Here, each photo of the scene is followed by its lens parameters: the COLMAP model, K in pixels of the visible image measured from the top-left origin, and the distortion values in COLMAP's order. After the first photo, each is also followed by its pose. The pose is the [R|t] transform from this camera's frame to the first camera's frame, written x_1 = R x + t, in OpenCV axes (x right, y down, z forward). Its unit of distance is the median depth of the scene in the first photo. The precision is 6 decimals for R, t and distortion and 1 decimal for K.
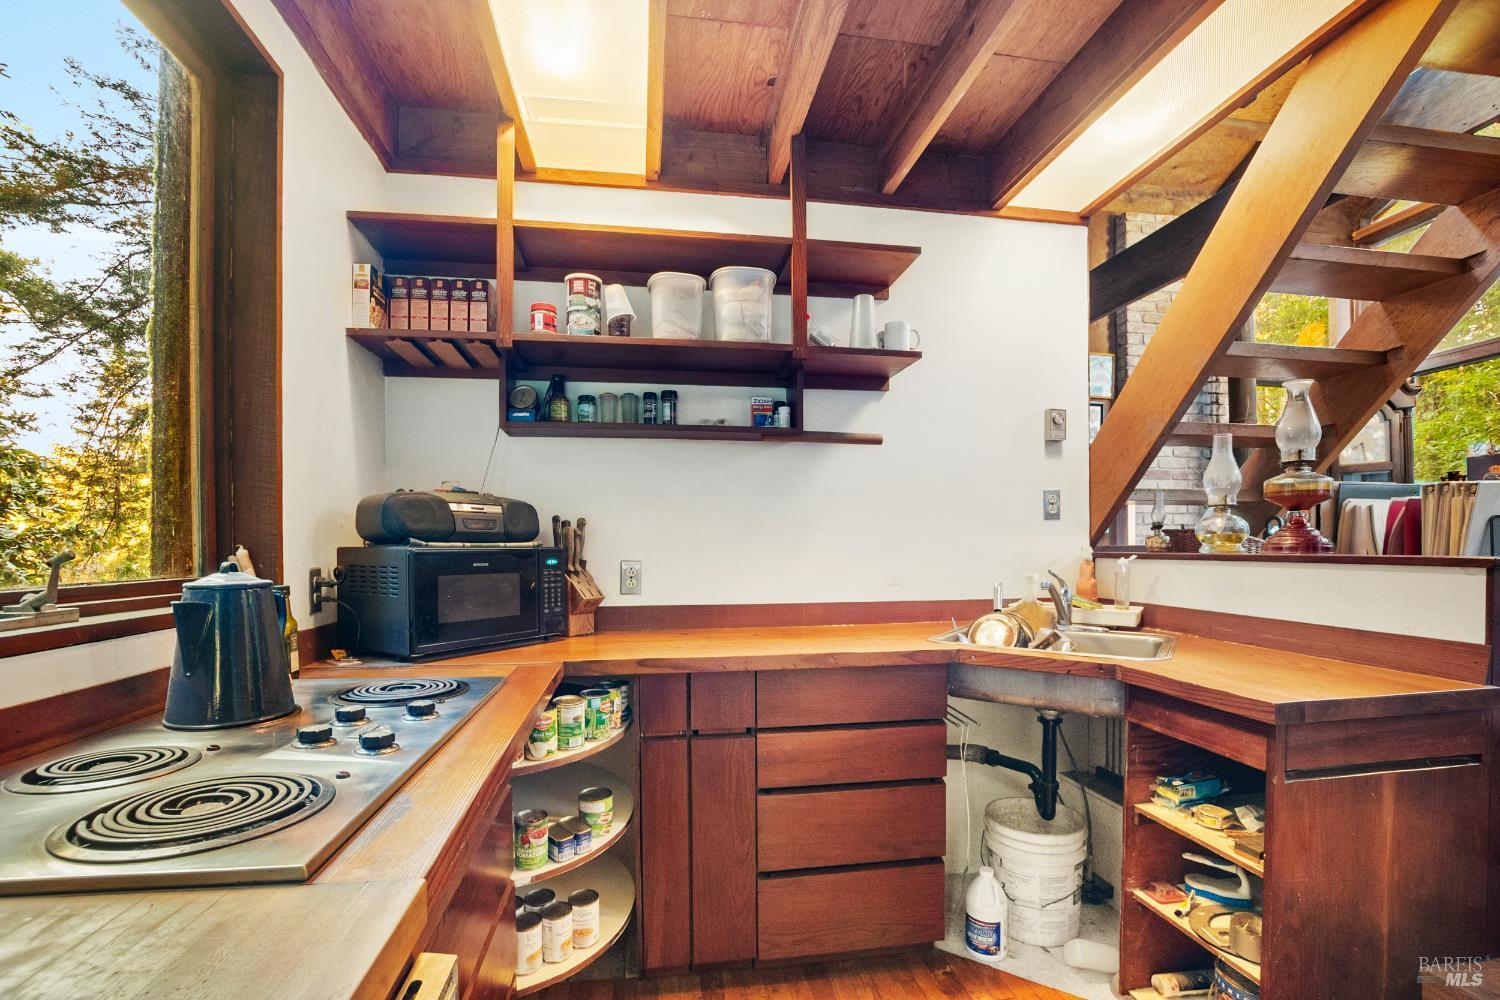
lens RADIAL K [[671.2, 0, 750.9], [0, 671.2, 548.5], [0, 0, 1]] dist [-0.034384, 0.006207]
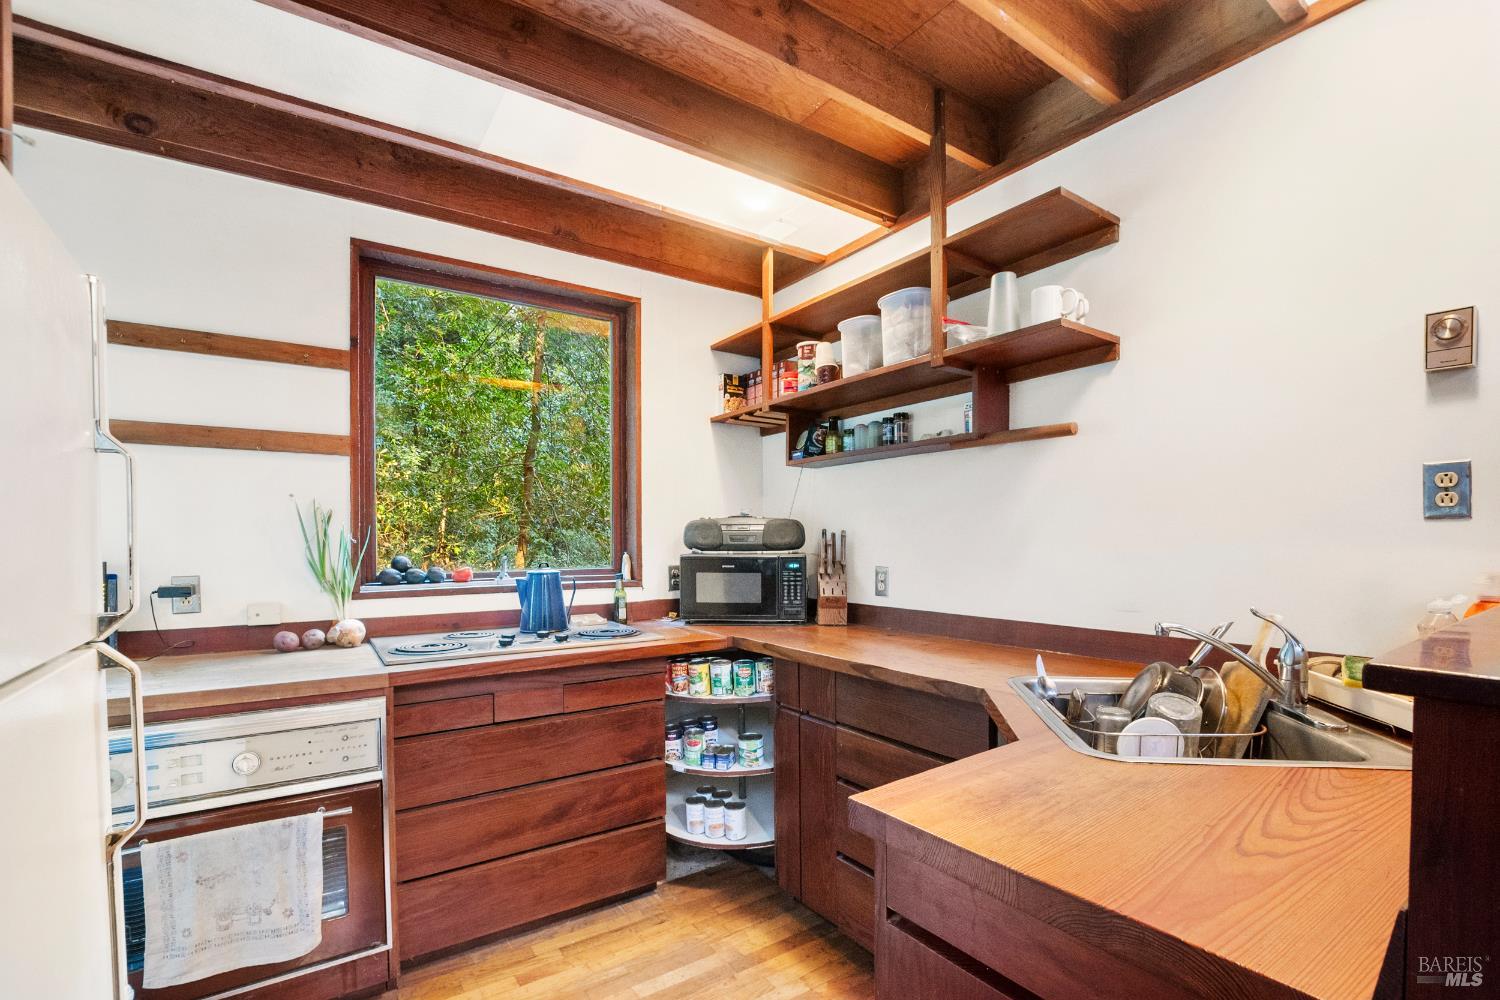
lens RADIAL K [[671.2, 0, 750.9], [0, 671.2, 548.5], [0, 0, 1]] dist [-0.034384, 0.006207]
pose [[0.434591, 0.012858, -0.900536, 0.832185], [-0.003132, 0.999914, 0.012766, -0.029820], [0.900623, -0.002727, 0.434593, 0.333910]]
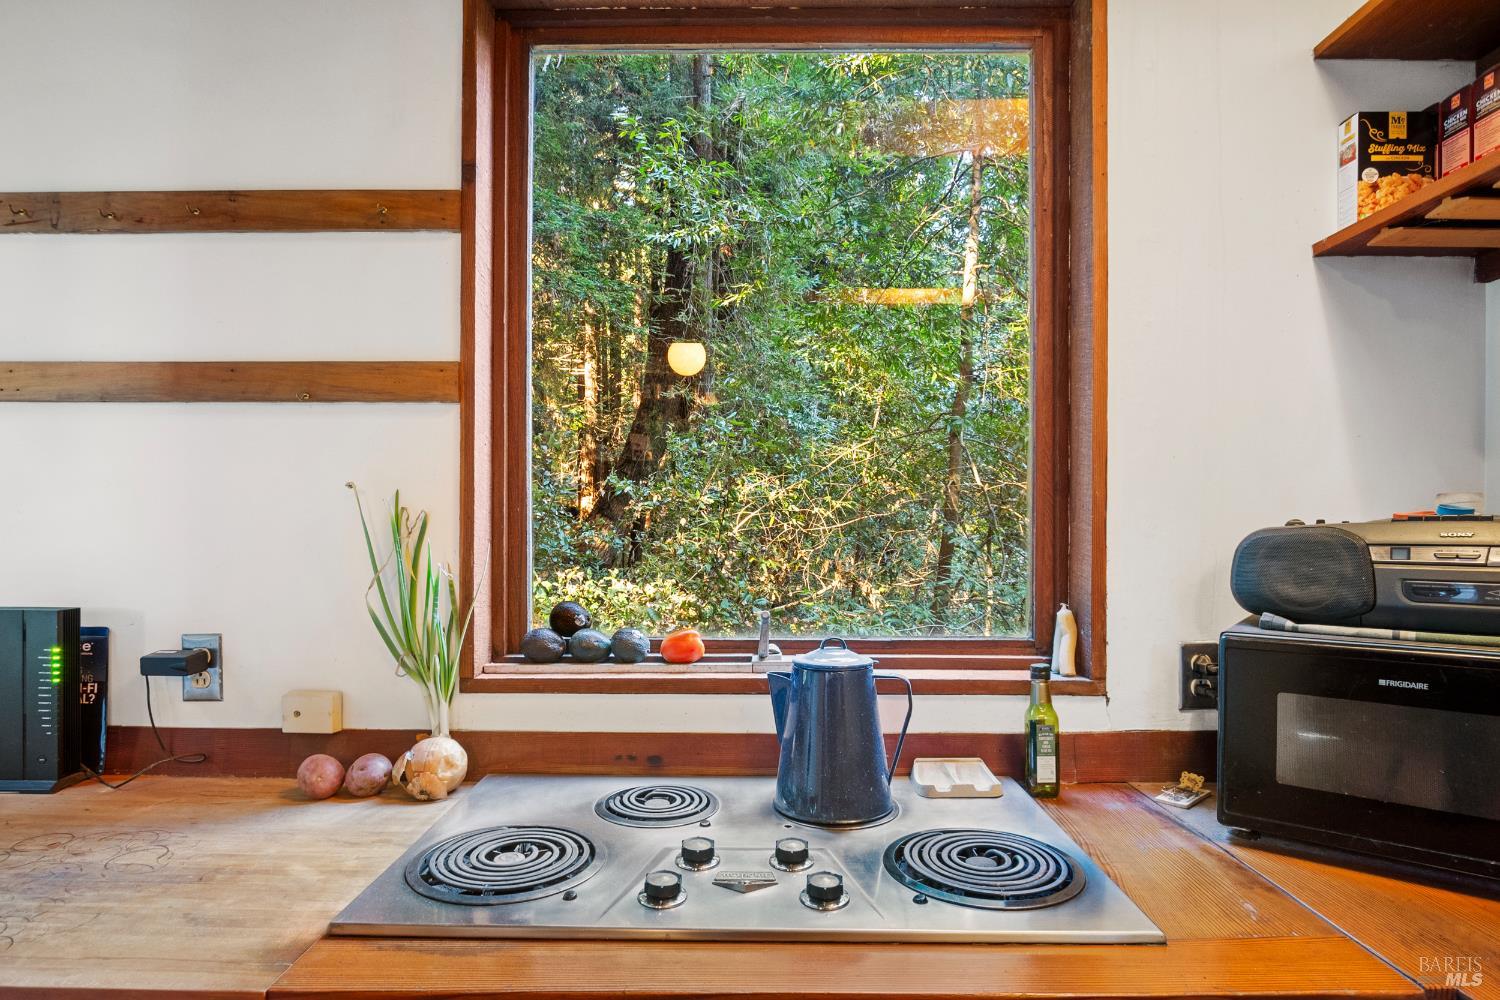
lens RADIAL K [[807.4, 0, 749.2], [0, 807.4, 532.9], [0, 0, 1]] dist [-0.014372, -0.000083]
pose [[-0.165537, 0.010137, -0.986151, 0.171944], [-0.008077, 0.999900, 0.011635, -0.069257], [0.986170, 0.009891, -0.165439, 0.557168]]
